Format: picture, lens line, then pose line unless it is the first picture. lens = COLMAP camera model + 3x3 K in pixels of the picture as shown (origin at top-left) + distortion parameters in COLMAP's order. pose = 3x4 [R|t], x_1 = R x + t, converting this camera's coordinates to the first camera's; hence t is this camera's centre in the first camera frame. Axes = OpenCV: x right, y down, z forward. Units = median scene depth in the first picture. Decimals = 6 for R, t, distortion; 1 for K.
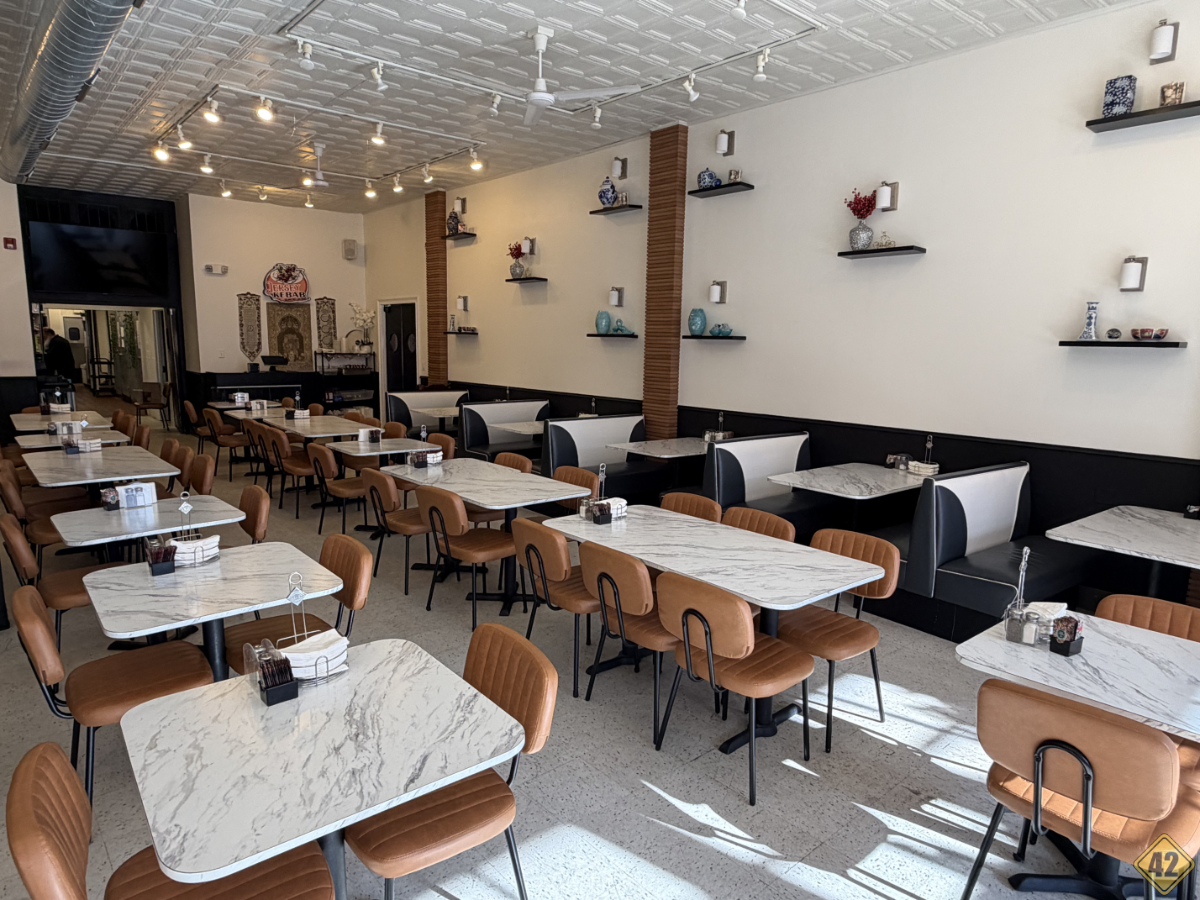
lens RADIAL K [[711.0, 0, 600.0], [0, 711.0, 450.0], [0, 0, 1]] dist [-0.001245, -0.000345]
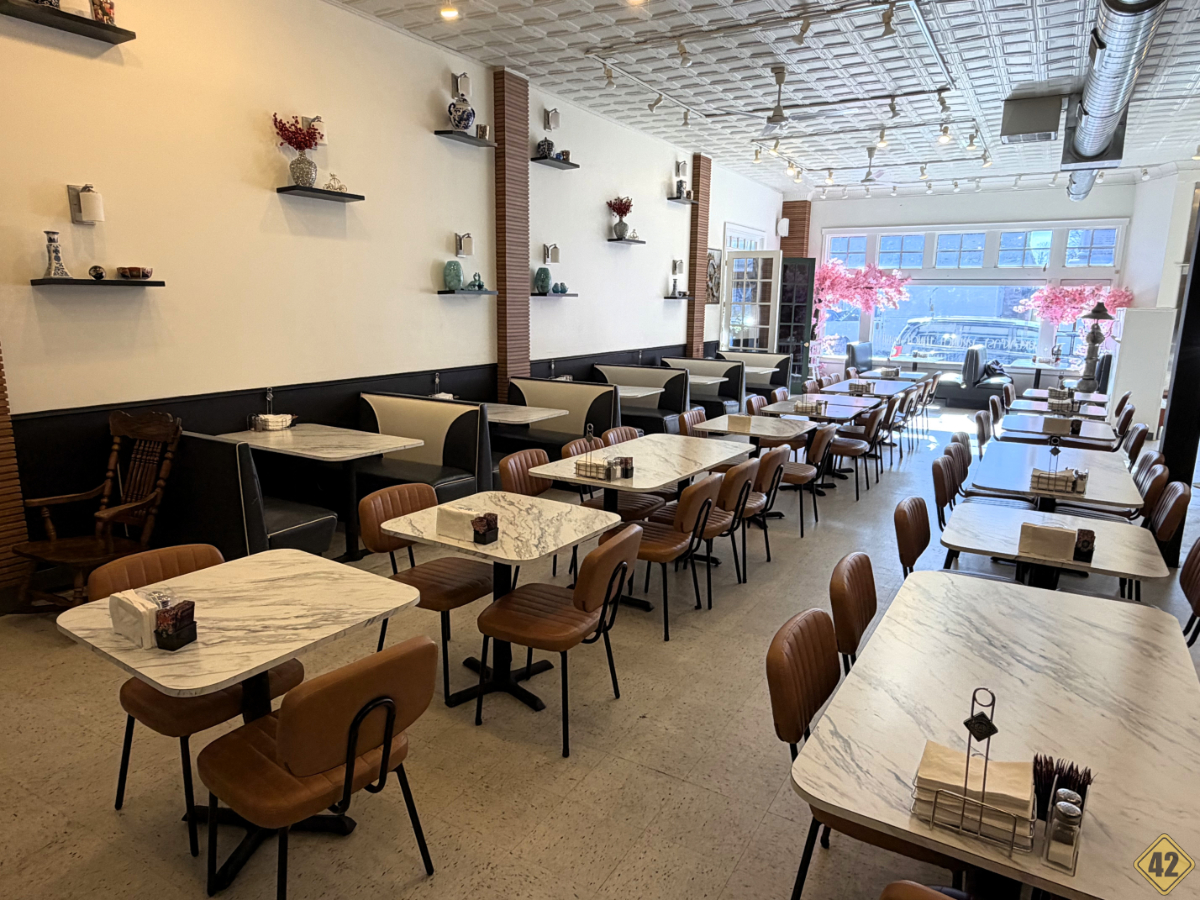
lens RADIAL K [[760.5, 0, 600.0], [0, 760.5, 450.0], [0, 0, 1]] dist [0.000581, -0.000411]
pose [[-0.348388, -0.215038, 0.912351, -0.857244], [0.123227, 0.954375, 0.271998, -0.203617], [-0.929215, 0.207187, -0.305994, 1.146661]]
